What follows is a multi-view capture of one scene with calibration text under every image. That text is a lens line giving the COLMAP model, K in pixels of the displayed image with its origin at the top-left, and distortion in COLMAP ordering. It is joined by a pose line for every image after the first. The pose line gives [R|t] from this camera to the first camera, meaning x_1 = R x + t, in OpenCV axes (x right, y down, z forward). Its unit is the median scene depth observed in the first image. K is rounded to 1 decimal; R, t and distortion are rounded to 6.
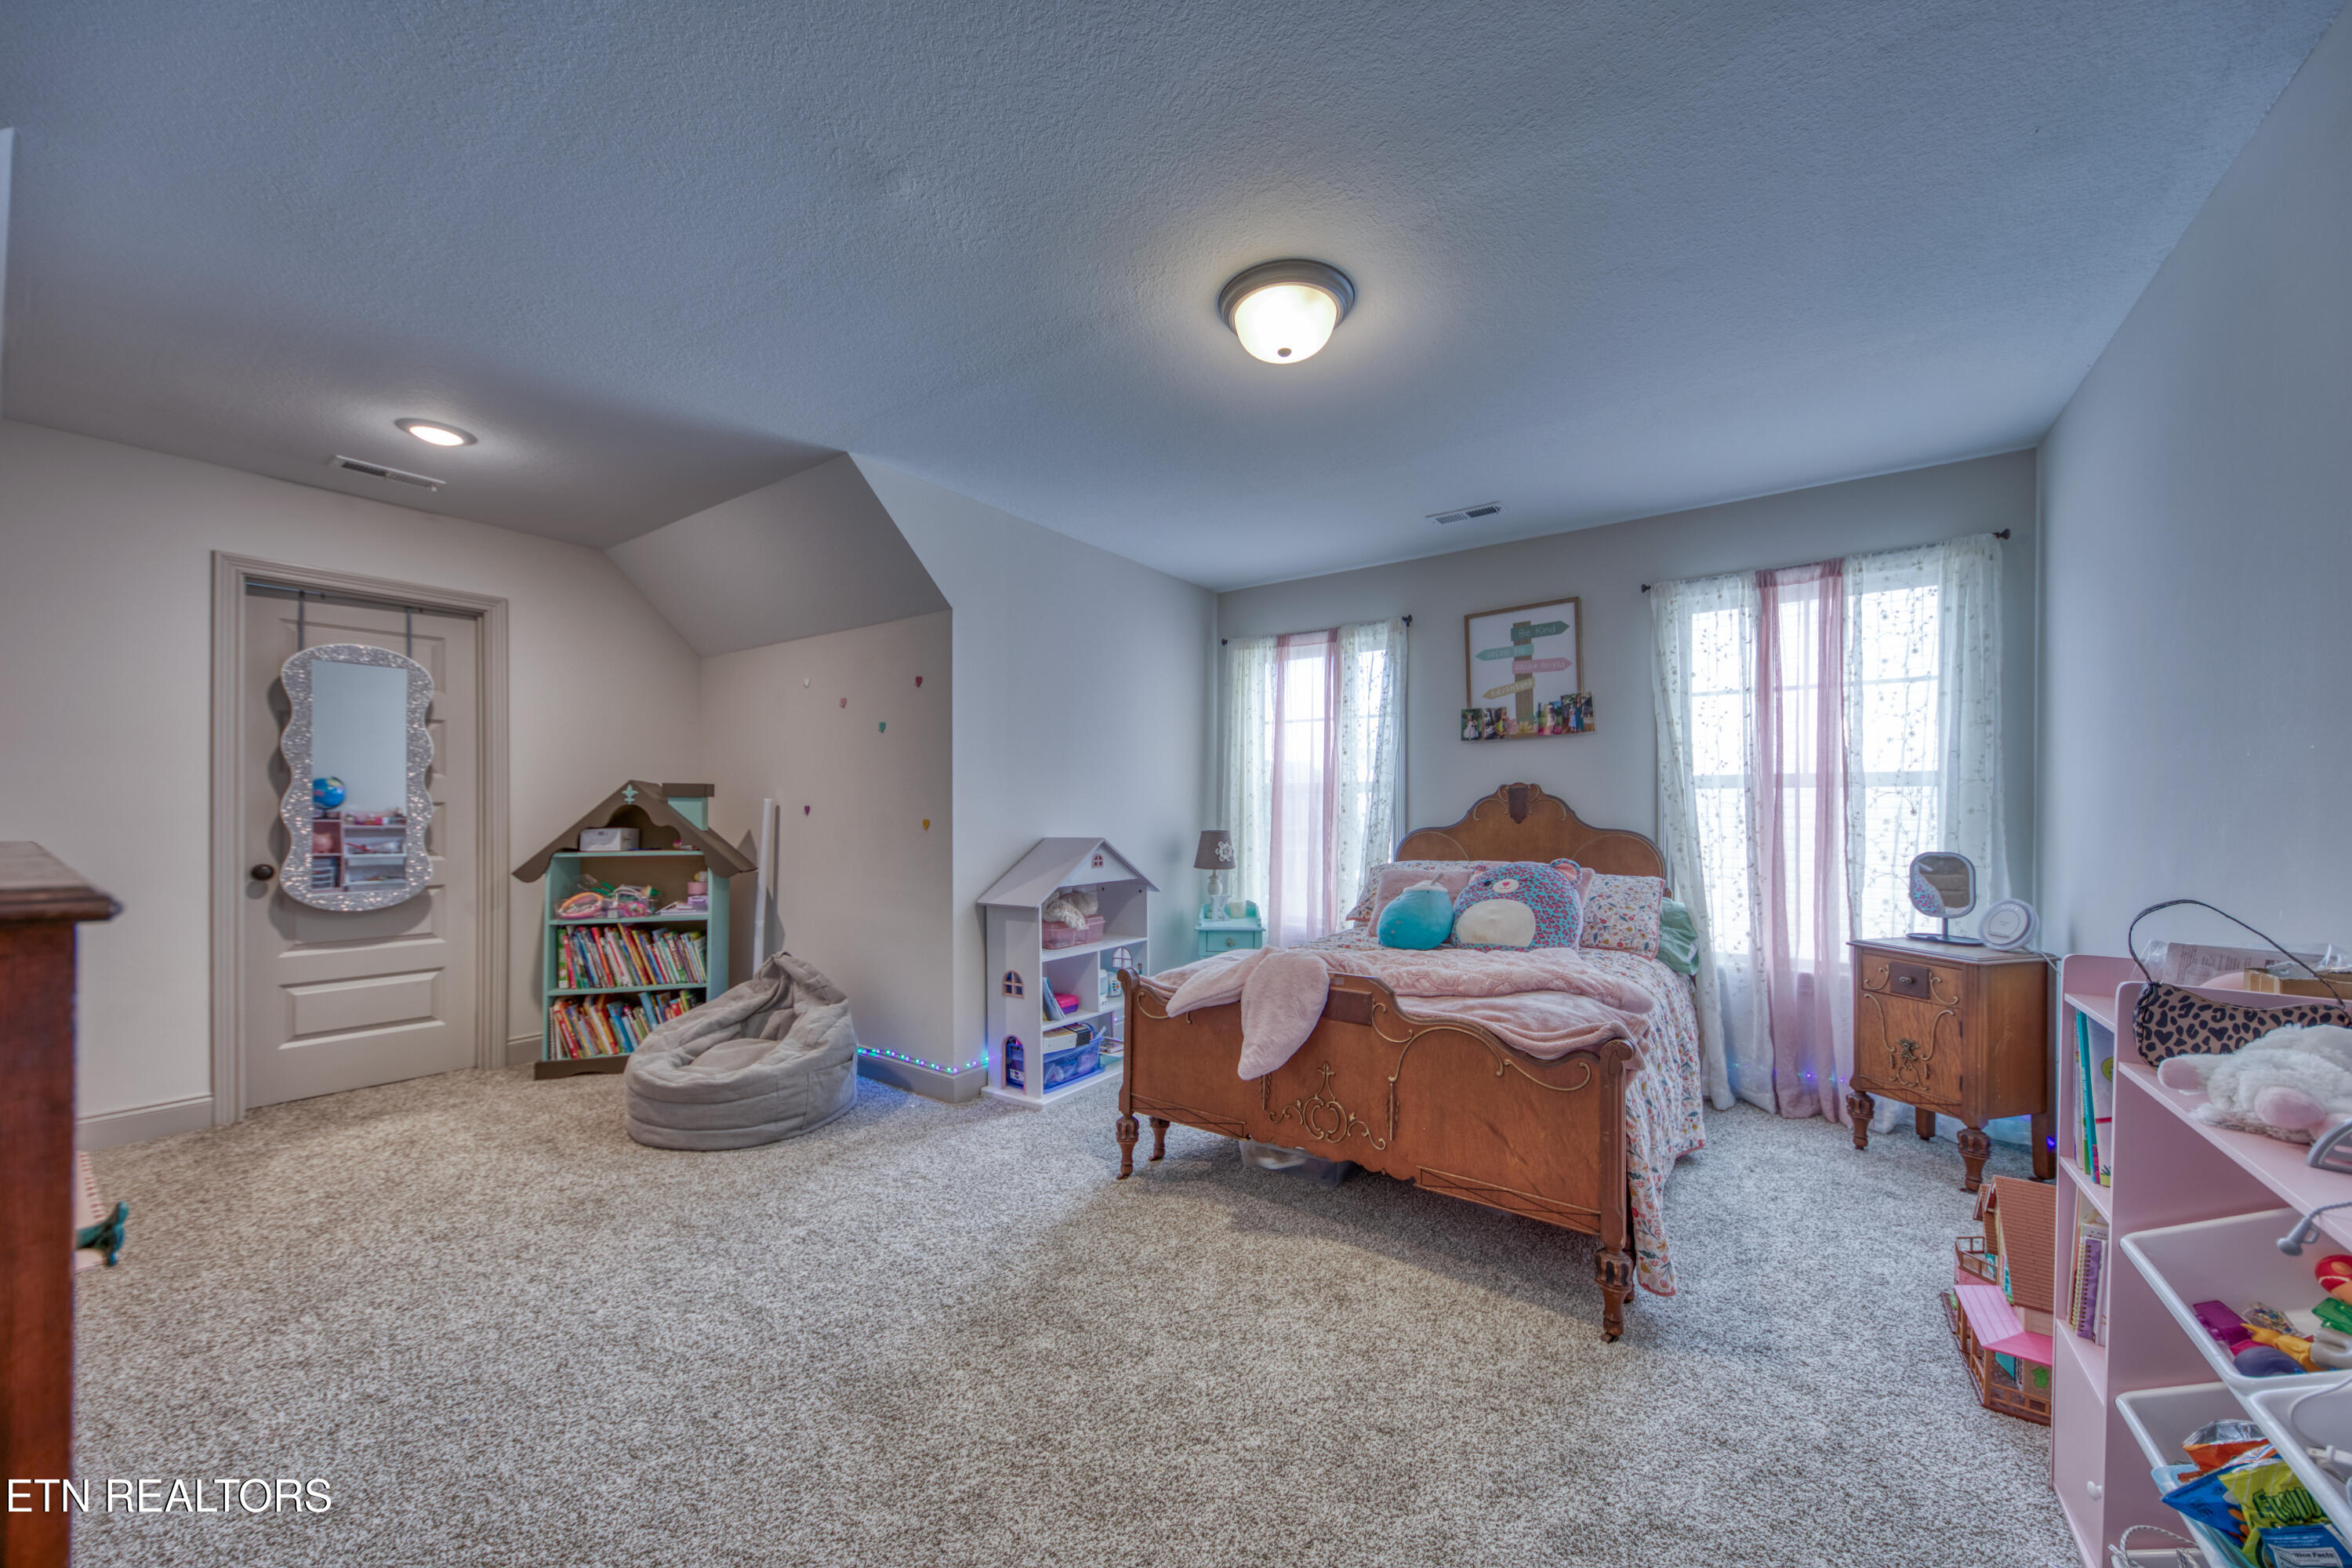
lens RADIAL K [[842.7, 0, 1176.6], [0, 842.7, 805.8], [0, 0, 1]] dist [-0.001707, -0.001678]
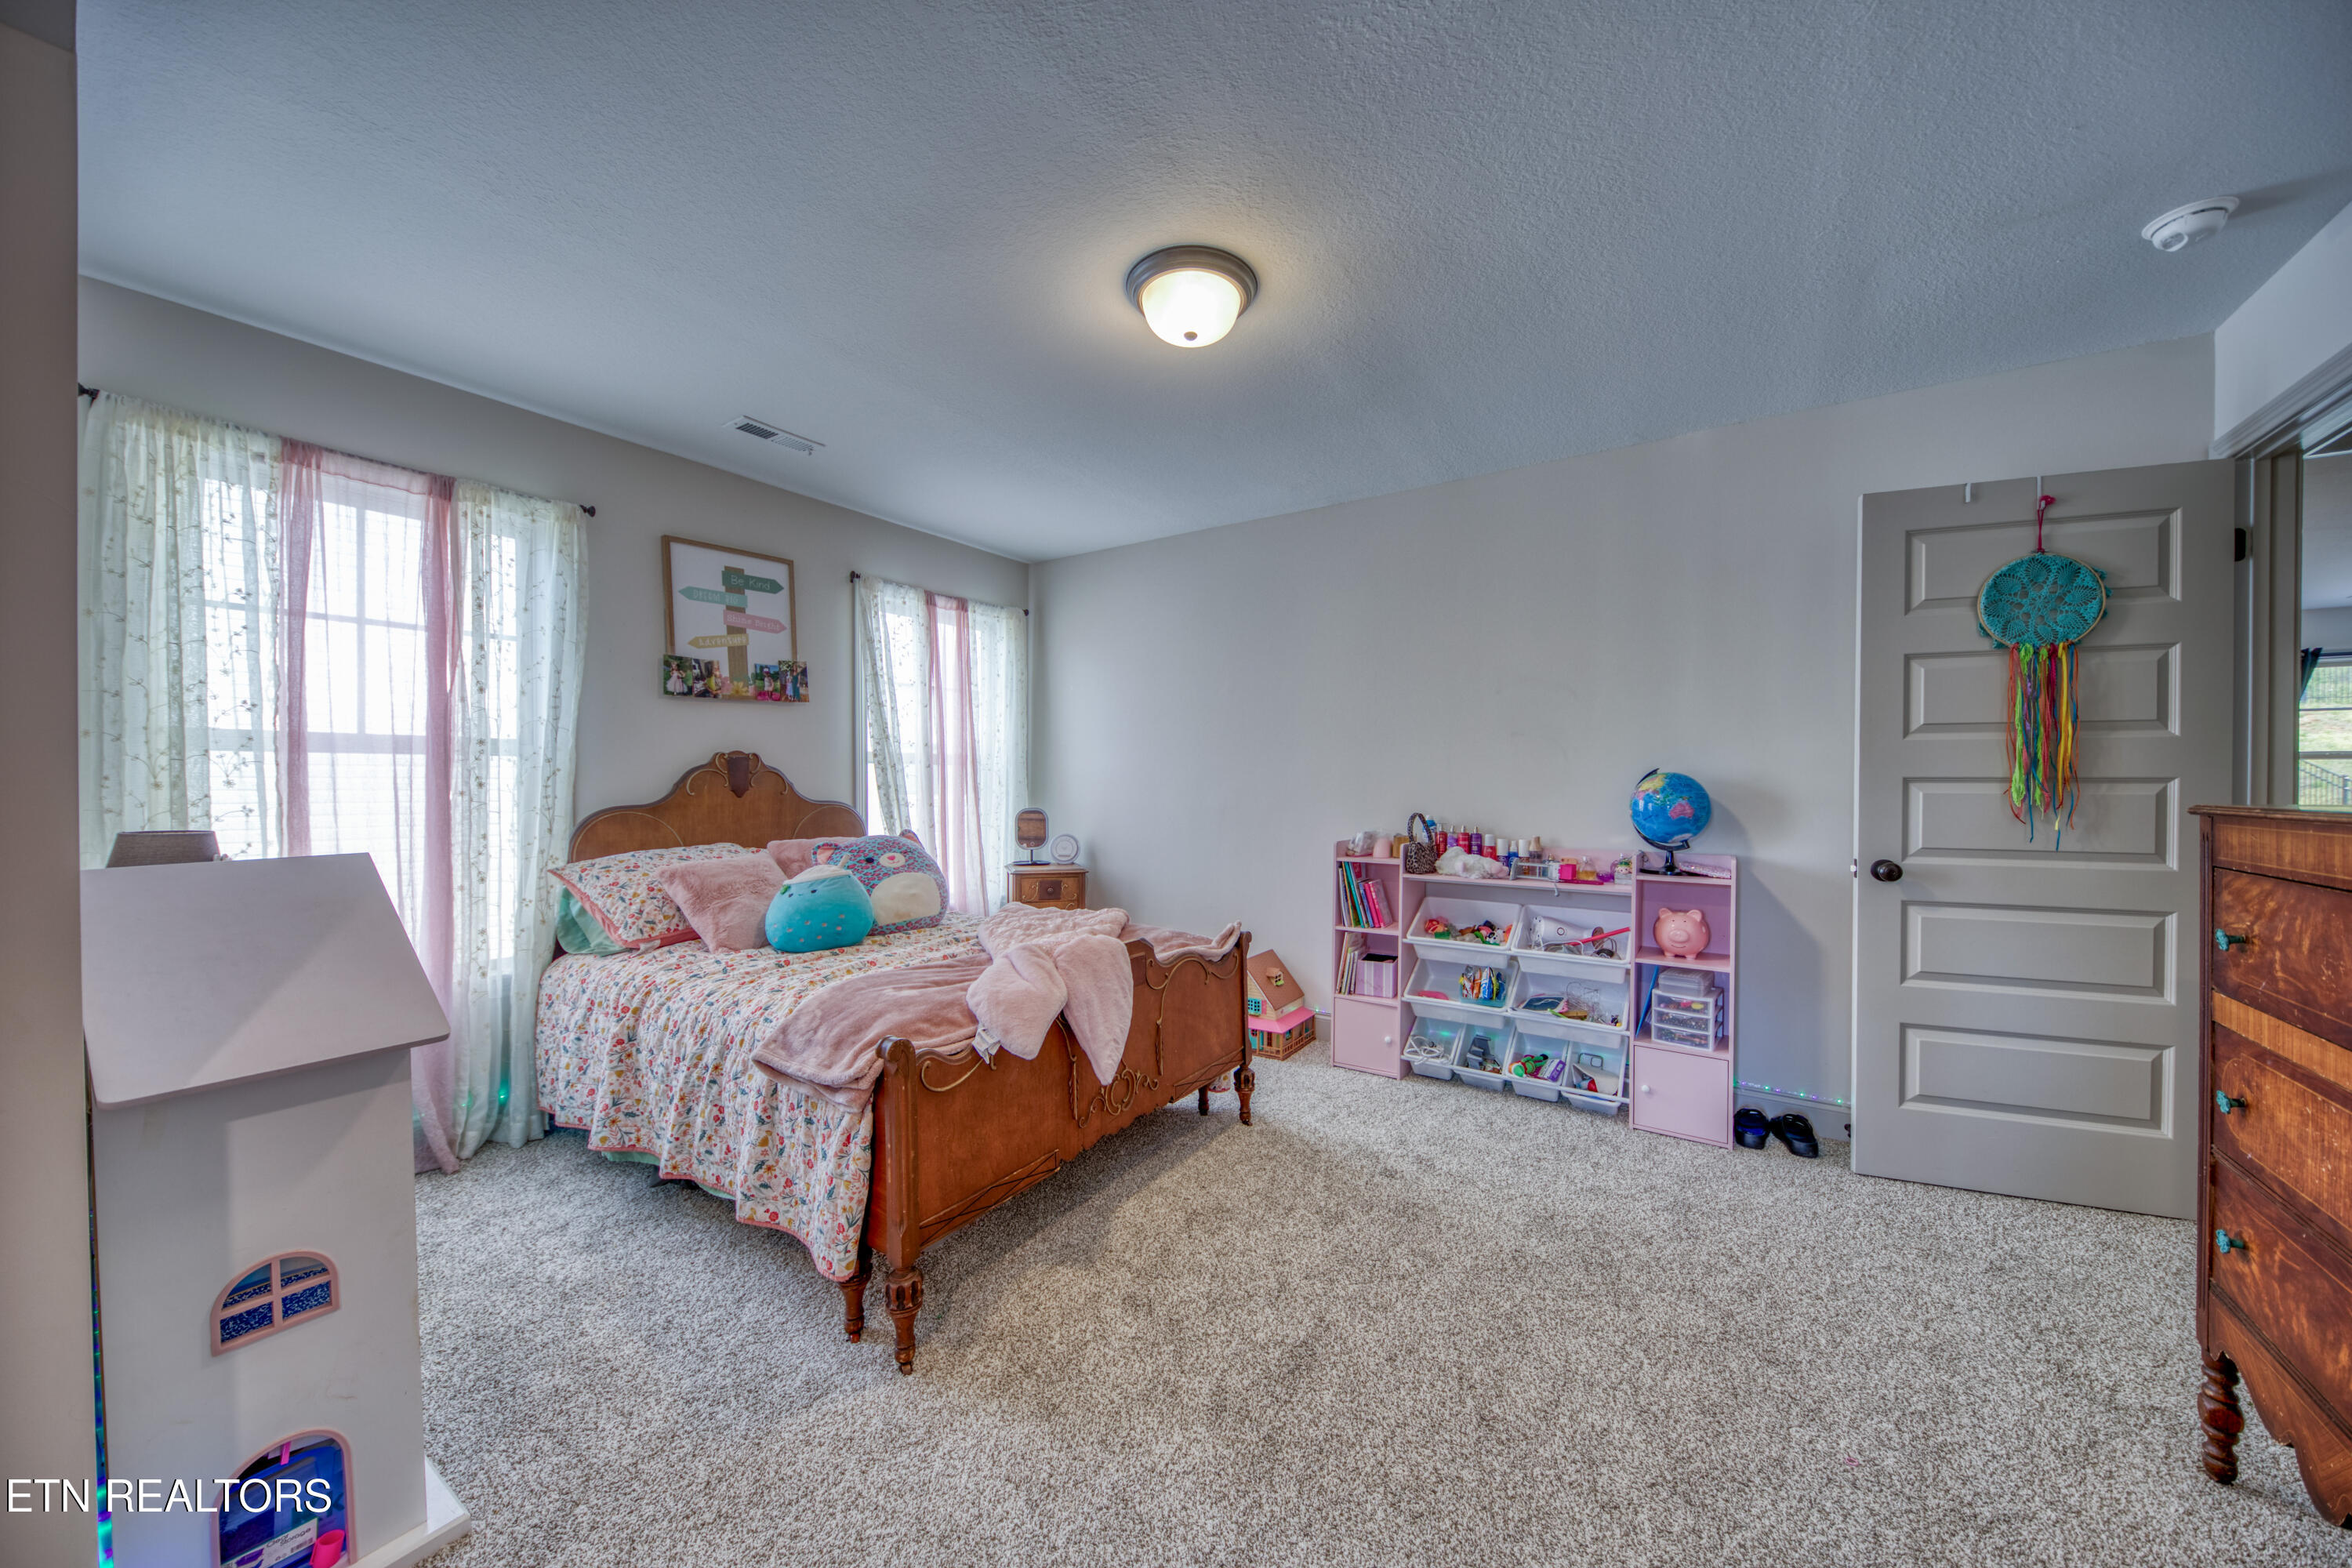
lens RADIAL K [[842.7, 0, 1176.7], [0, 842.7, 788.0], [0, 0, 1]] dist [-0.001707, -0.001678]
pose [[-0.044966, -0.011411, 0.998923, -0.491055], [-0.008631, 0.999902, 0.011034, -0.002312], [-0.998951, -0.008126, -0.045060, 0.580607]]
